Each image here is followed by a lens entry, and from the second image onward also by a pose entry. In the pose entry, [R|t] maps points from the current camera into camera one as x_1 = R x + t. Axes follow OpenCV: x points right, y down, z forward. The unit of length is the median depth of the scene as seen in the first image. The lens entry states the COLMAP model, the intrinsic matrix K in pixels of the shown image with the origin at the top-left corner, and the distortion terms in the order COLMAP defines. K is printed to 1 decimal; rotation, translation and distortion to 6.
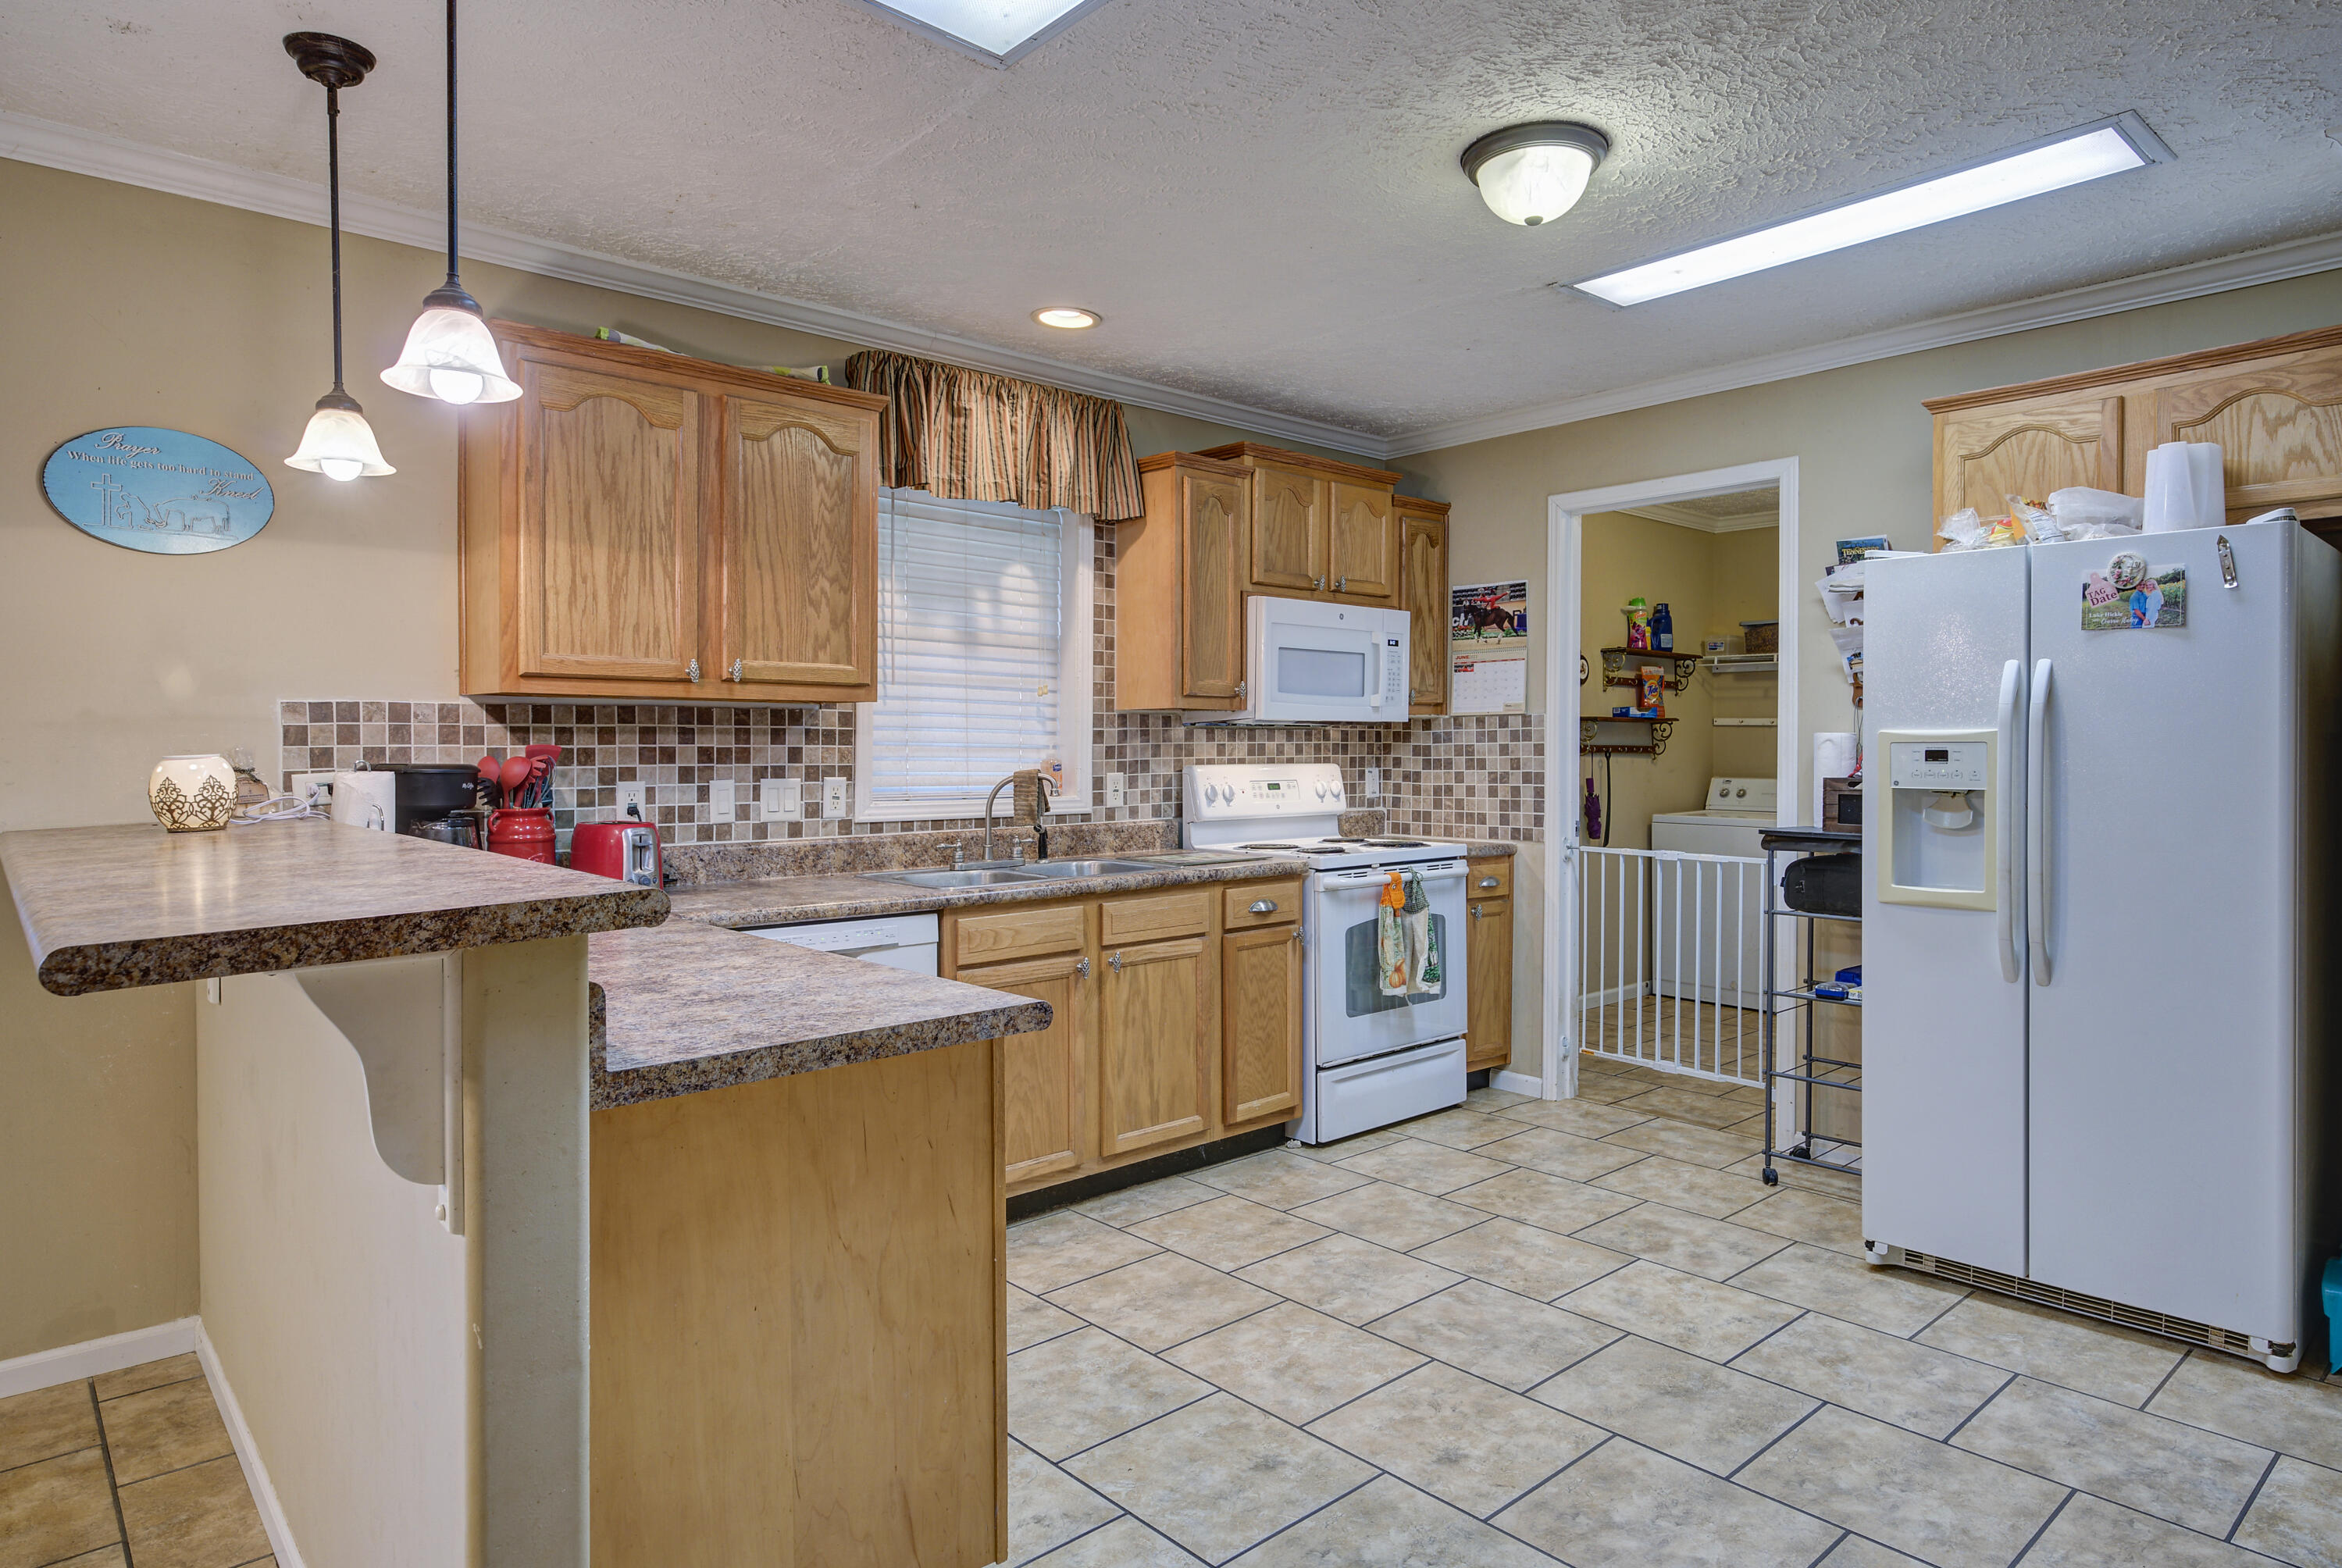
lens RADIAL K [[1366.3, 0, 1165.0], [0, 1366.3, 757.5], [0, 0, 1]] dist [0.011300, -0.001619]
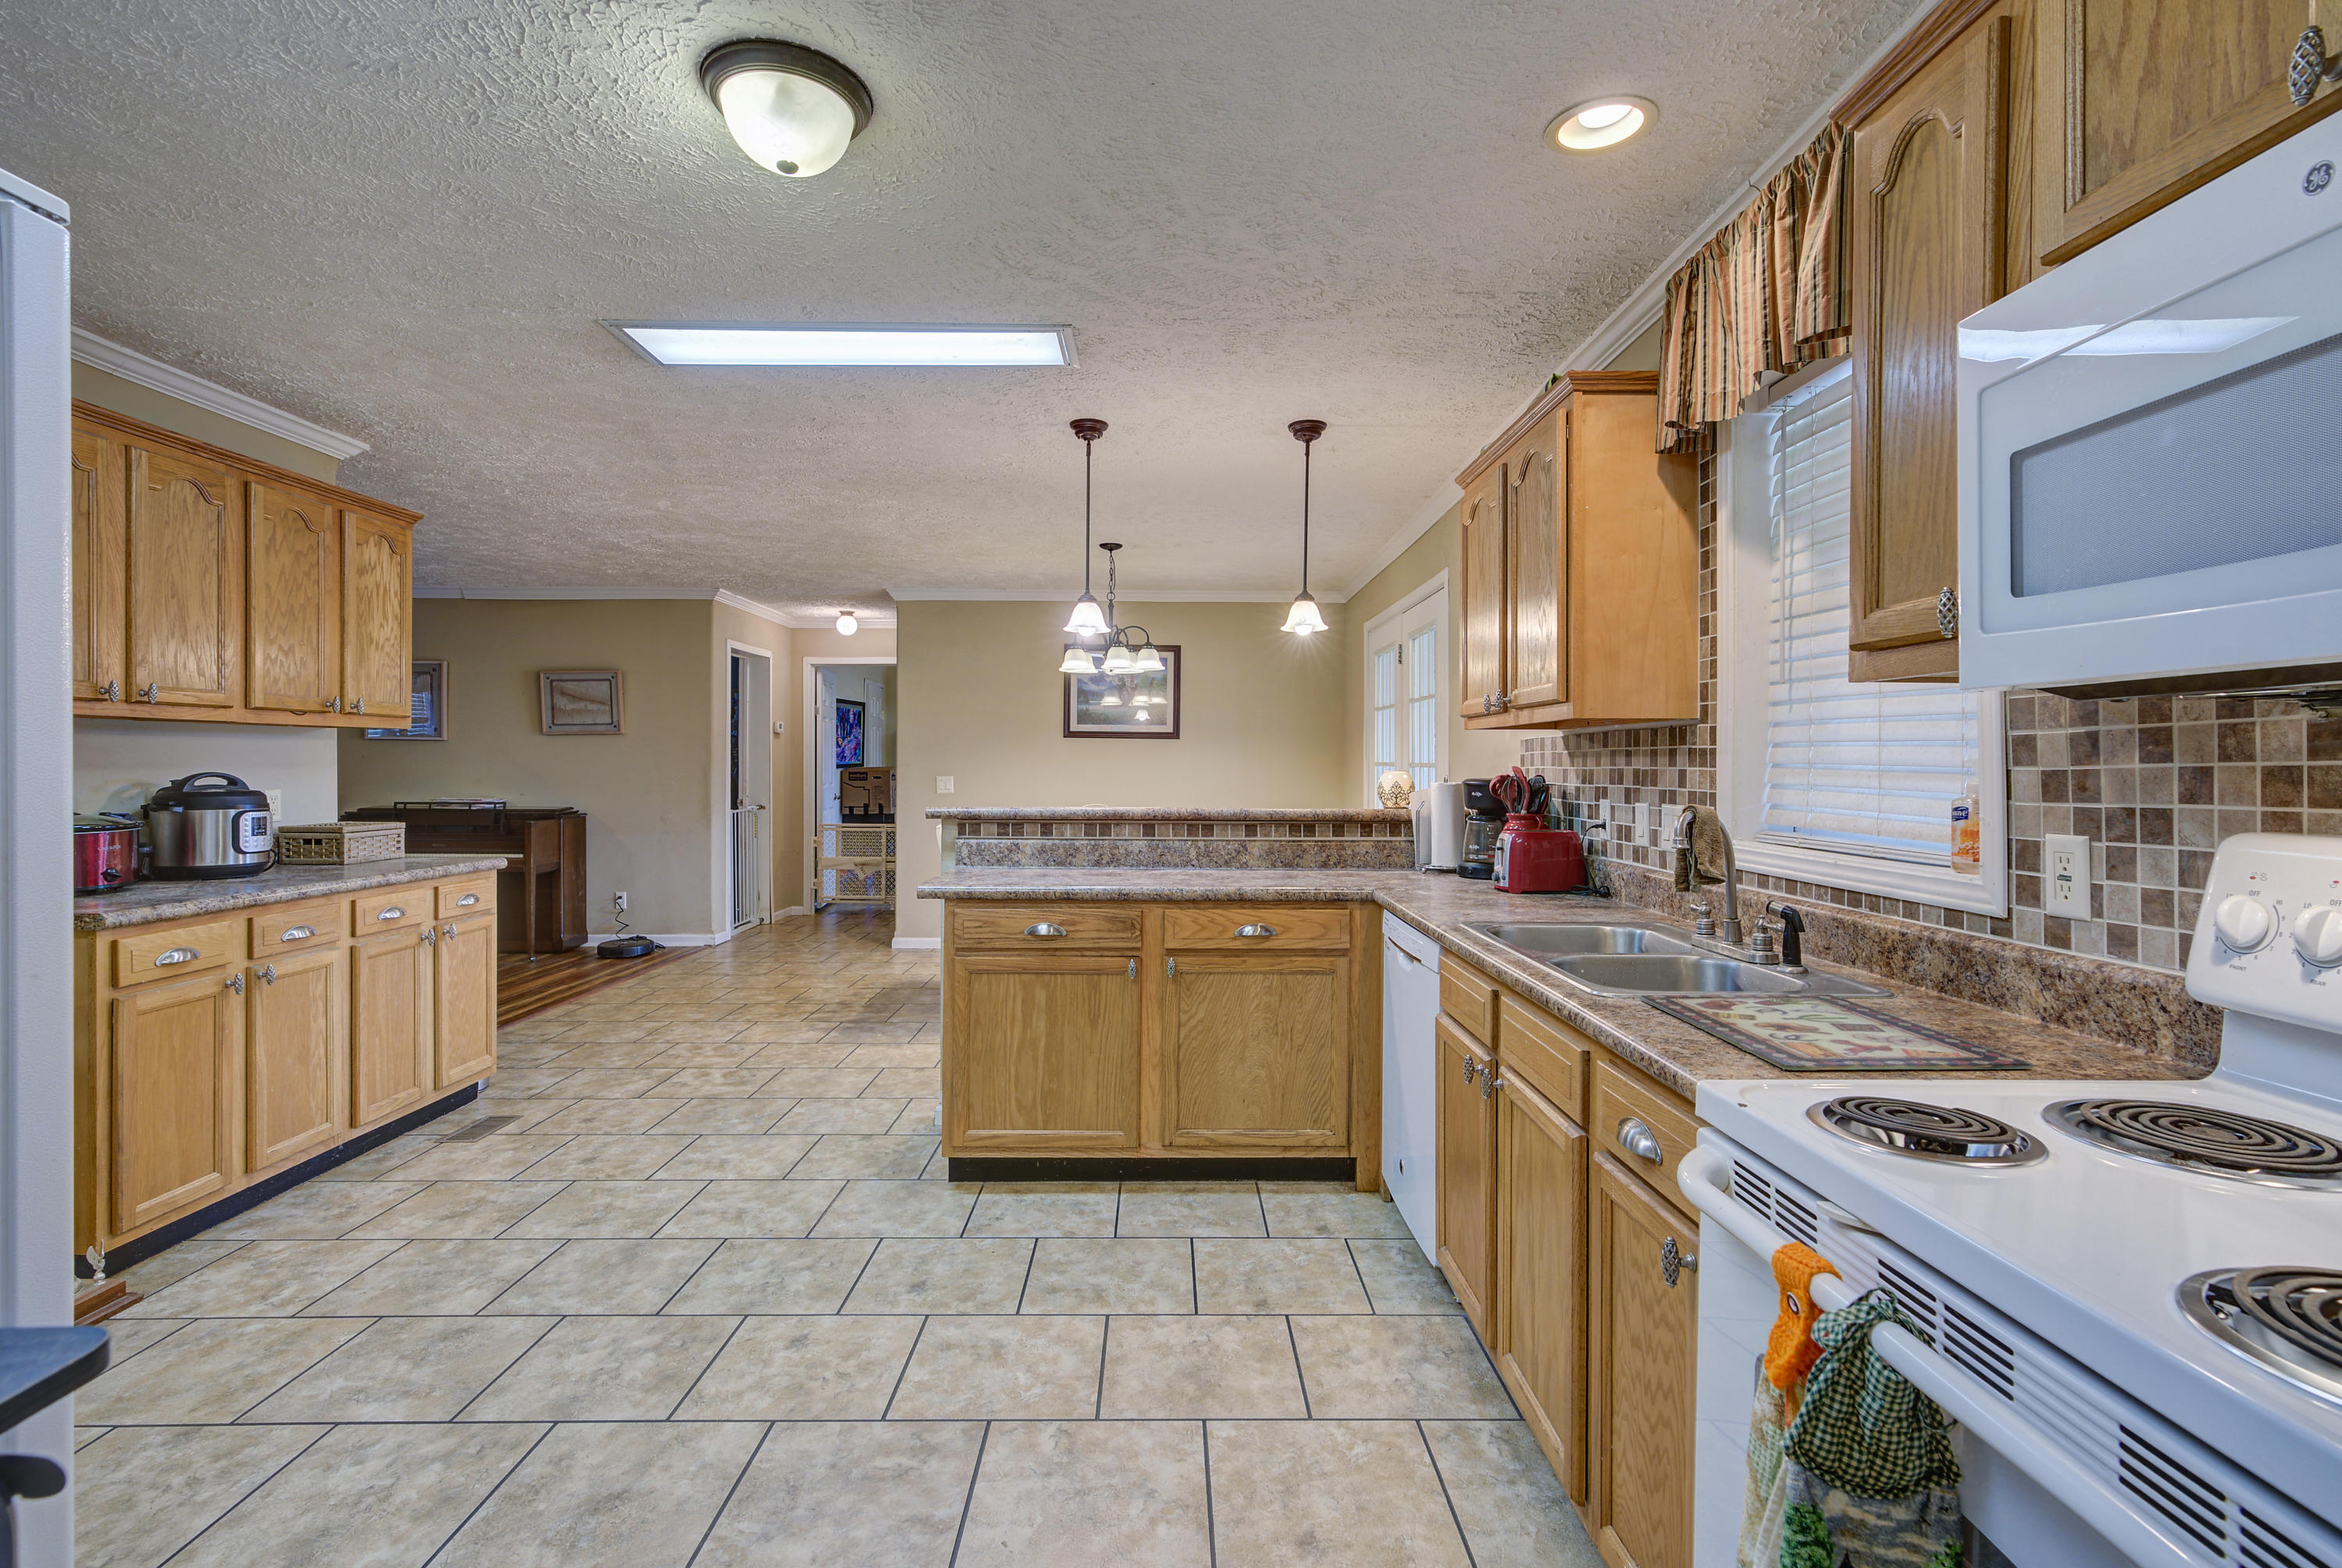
lens RADIAL K [[1094.1, 0, 1203.8], [0, 1094.1, 770.7], [0, 0, 1]] dist [-0.003989, -0.000134]
pose [[-0.637851, 0.001161, -0.770159, 0.450323], [-0.011360, 0.999876, 0.010916, -0.010554], [0.770076, 0.015712, -0.637758, 1.169259]]
